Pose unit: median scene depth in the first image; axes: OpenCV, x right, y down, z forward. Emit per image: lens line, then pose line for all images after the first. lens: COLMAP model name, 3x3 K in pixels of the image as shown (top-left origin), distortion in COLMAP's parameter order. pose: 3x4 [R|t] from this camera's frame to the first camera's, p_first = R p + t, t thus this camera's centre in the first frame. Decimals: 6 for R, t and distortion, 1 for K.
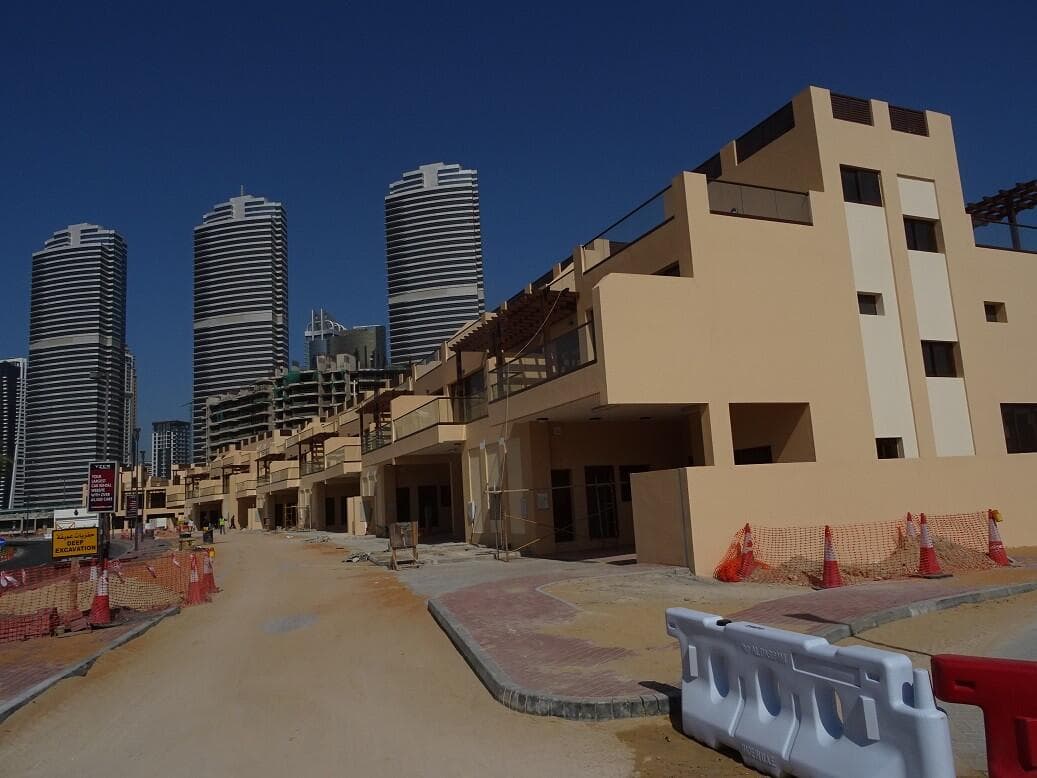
lens RADIAL K [[755.2, 0, 518.5], [0, 755.2, 389.0], [0, 0, 1]] dist [0.005744, 0.000558]
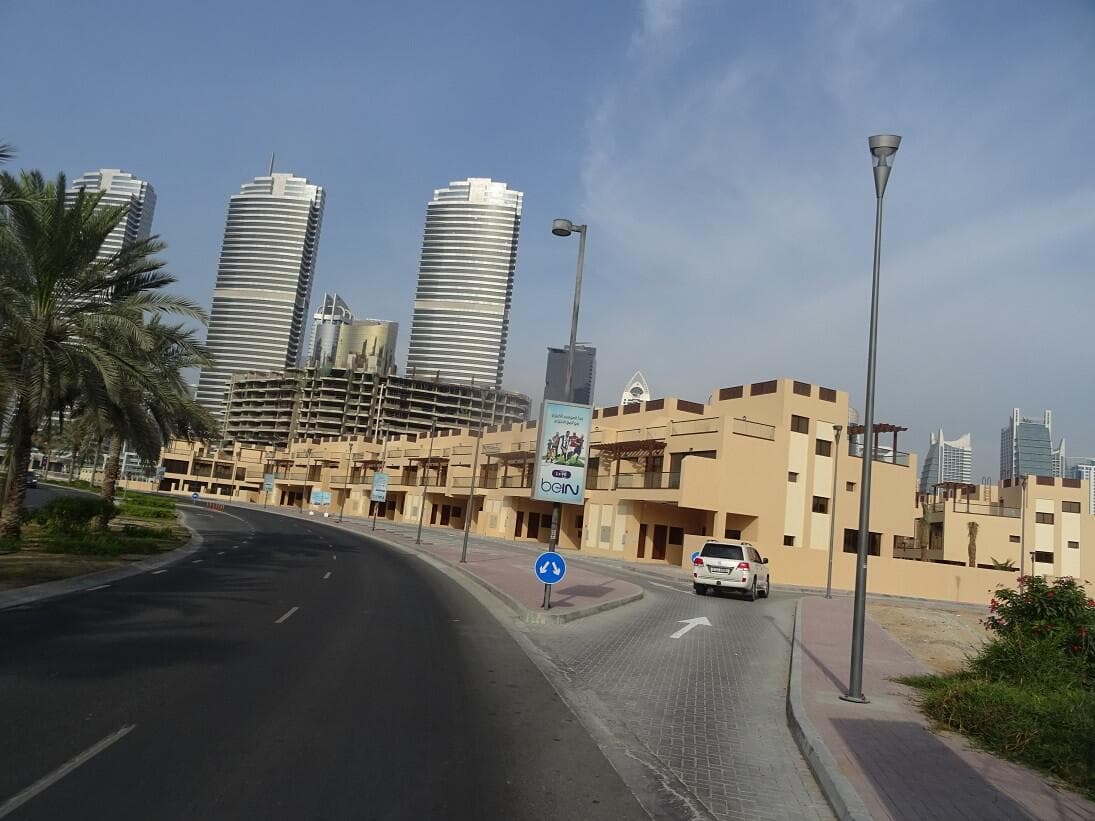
lens RADIAL K [[797.4, 0, 547.5], [0, 797.4, 410.5], [0, 0, 1]] dist [0.005744, 0.000558]
pose [[0.983847, 0.173344, 0.044677, -0.033279], [-0.173532, 0.984828, 0.000332, -0.014726], [-0.043941, -0.008080, 0.999001, -0.111783]]
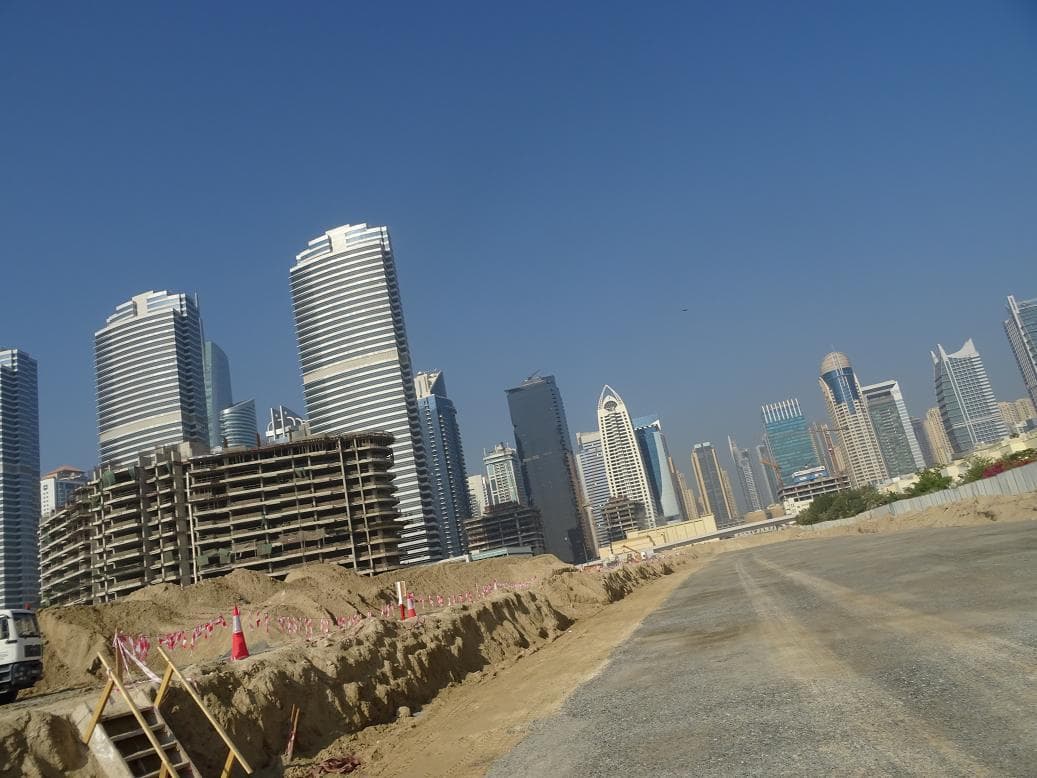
lens RADIAL K [[749.8, 0, 518.5], [0, 749.8, 389.0], [0, 0, 1]] dist [0.000652, 0.001578]
pose [[0.990155, -0.138937, -0.017041, 0.147972], [0.136473, 0.985255, -0.103183, 0.029813], [0.031126, 0.099841, 0.994516, 0.202571]]
